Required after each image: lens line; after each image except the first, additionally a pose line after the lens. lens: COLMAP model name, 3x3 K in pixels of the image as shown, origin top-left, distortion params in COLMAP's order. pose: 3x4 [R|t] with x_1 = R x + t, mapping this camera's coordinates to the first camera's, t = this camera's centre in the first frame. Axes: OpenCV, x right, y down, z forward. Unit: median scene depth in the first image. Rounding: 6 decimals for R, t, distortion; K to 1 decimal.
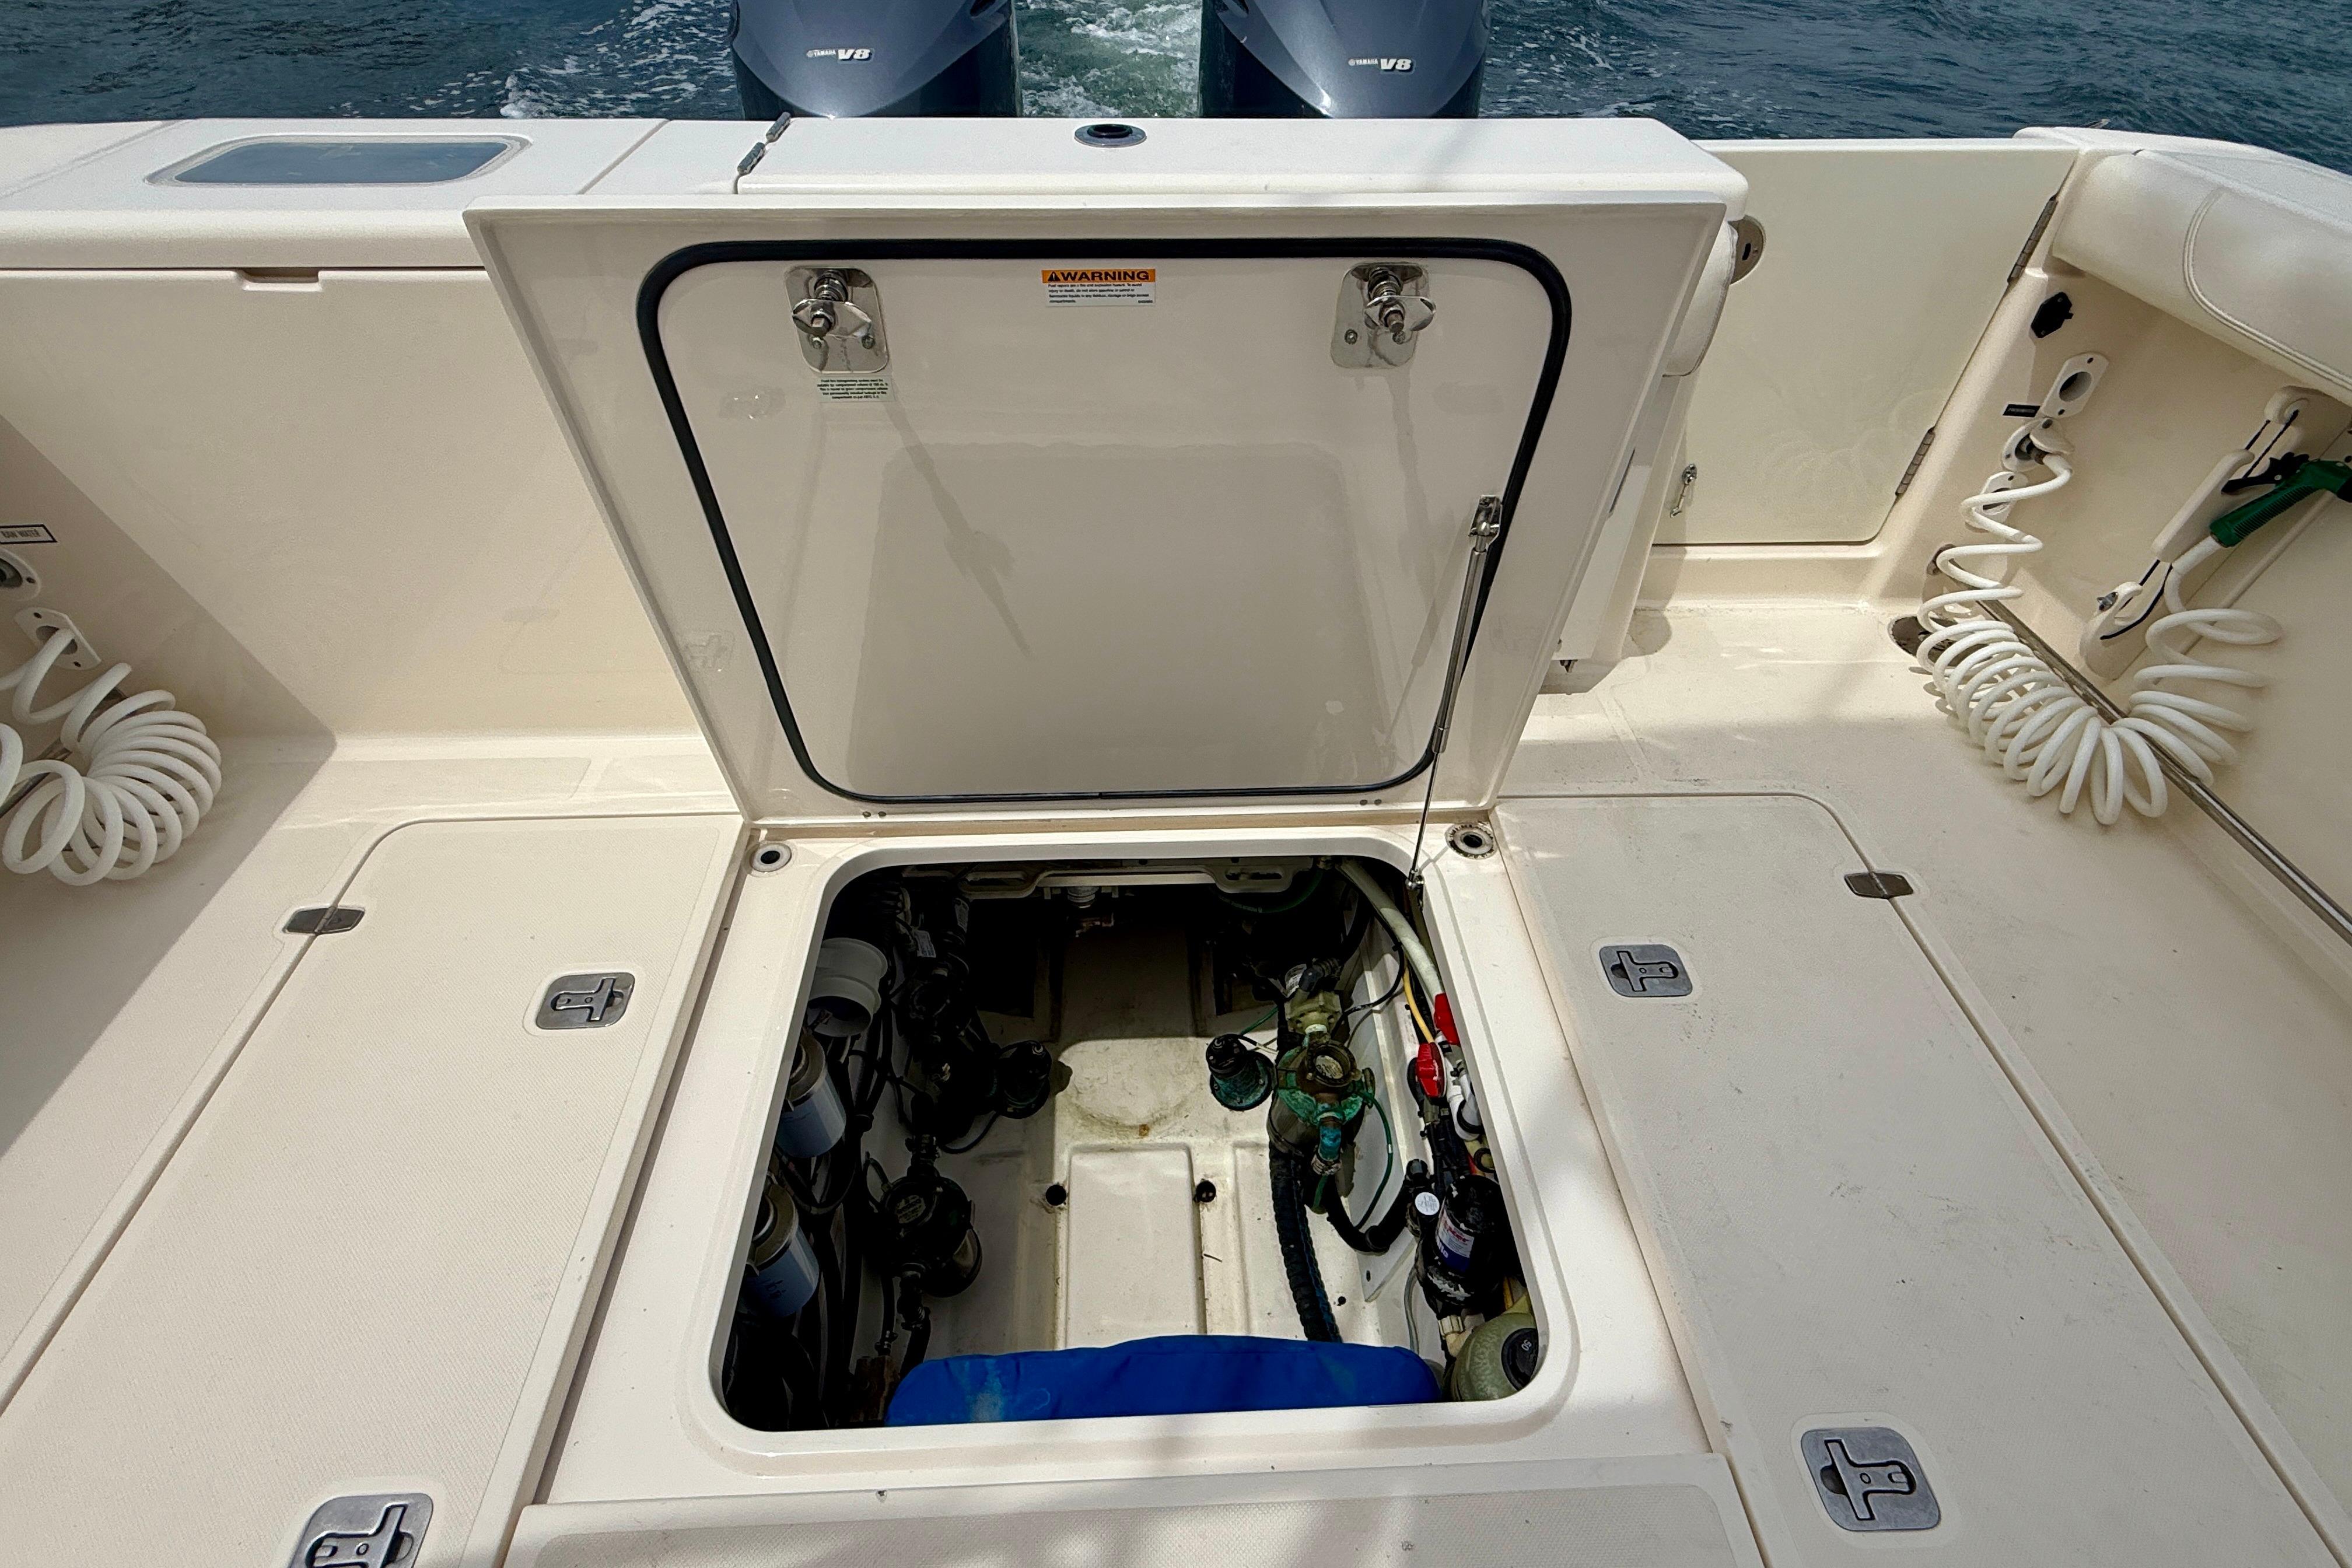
lens RADIAL K [[1139.7, 0, 1176.2], [0, 1139.7, 784.3], [0, 0, 1]] dist [0.000594, -0.000926]
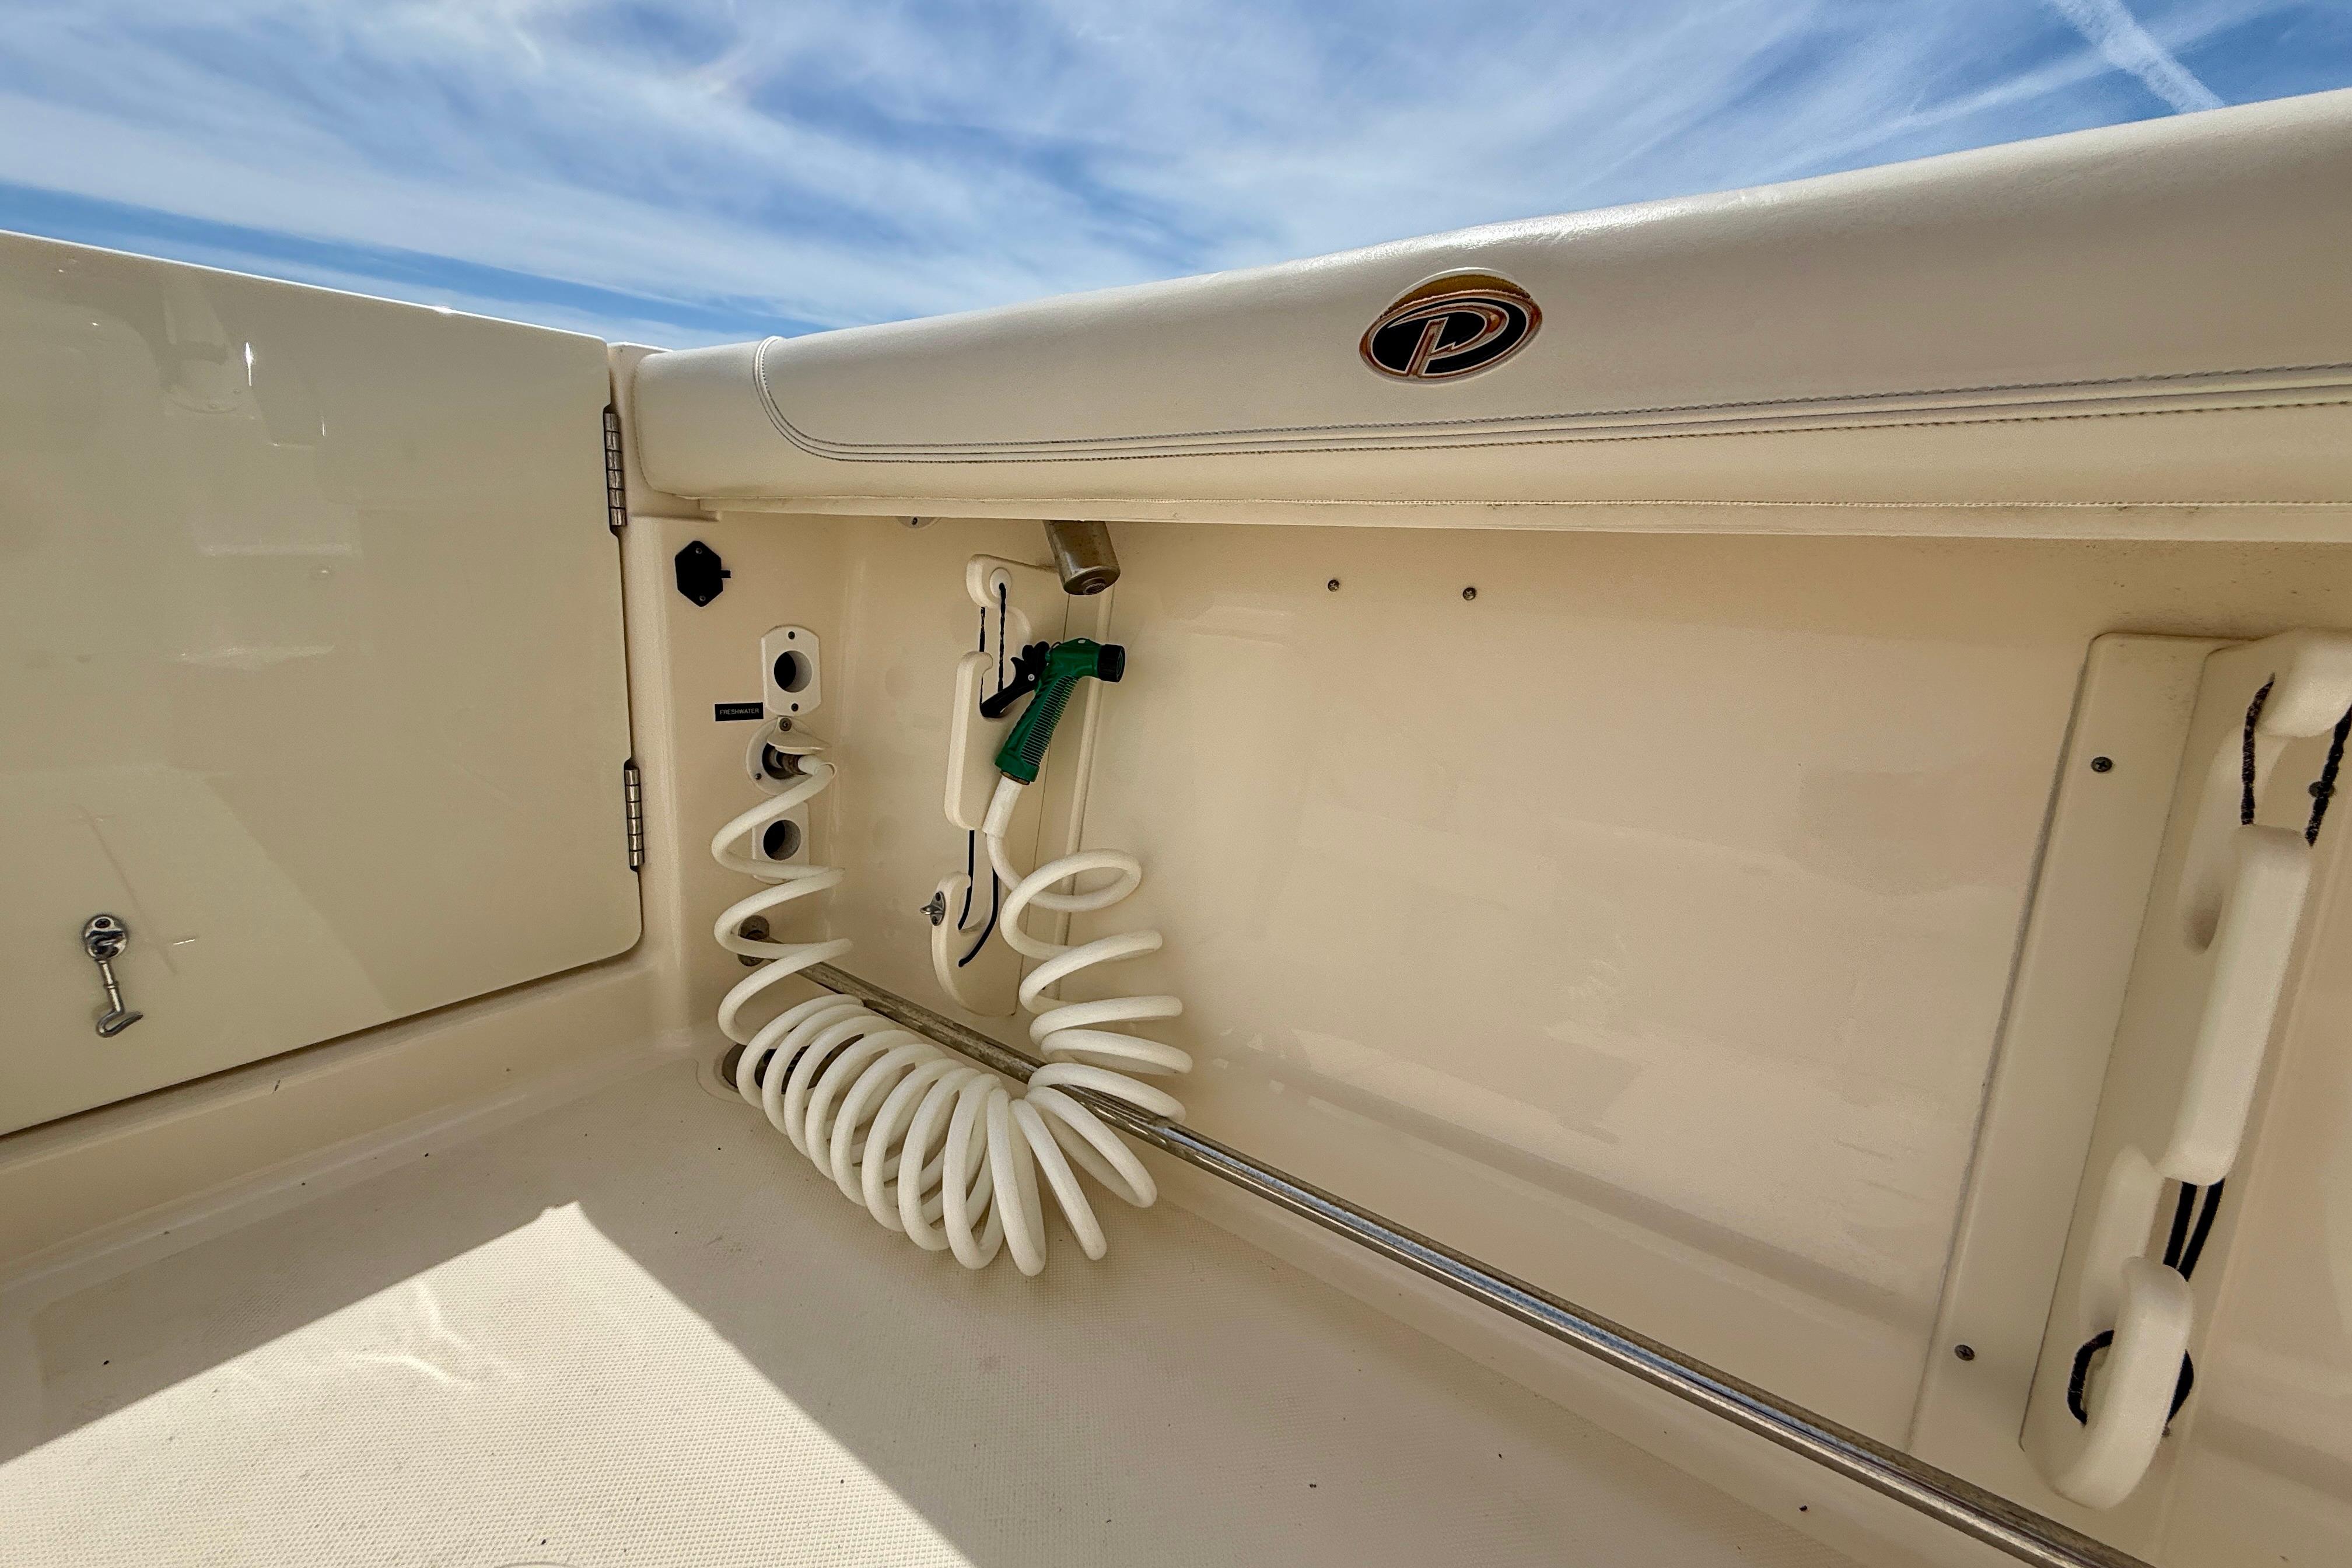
lens RADIAL K [[947.5, 0, 1162.4], [0, 947.5, 772.0], [0, 0, 1]] dist [0.001289, -0.000736]
pose [[0.653143, -0.167744, 0.738422, 0.549157], [0.489562, 0.837490, -0.242774, -0.037449], [-0.577697, 0.520069, 0.629122, 0.584403]]
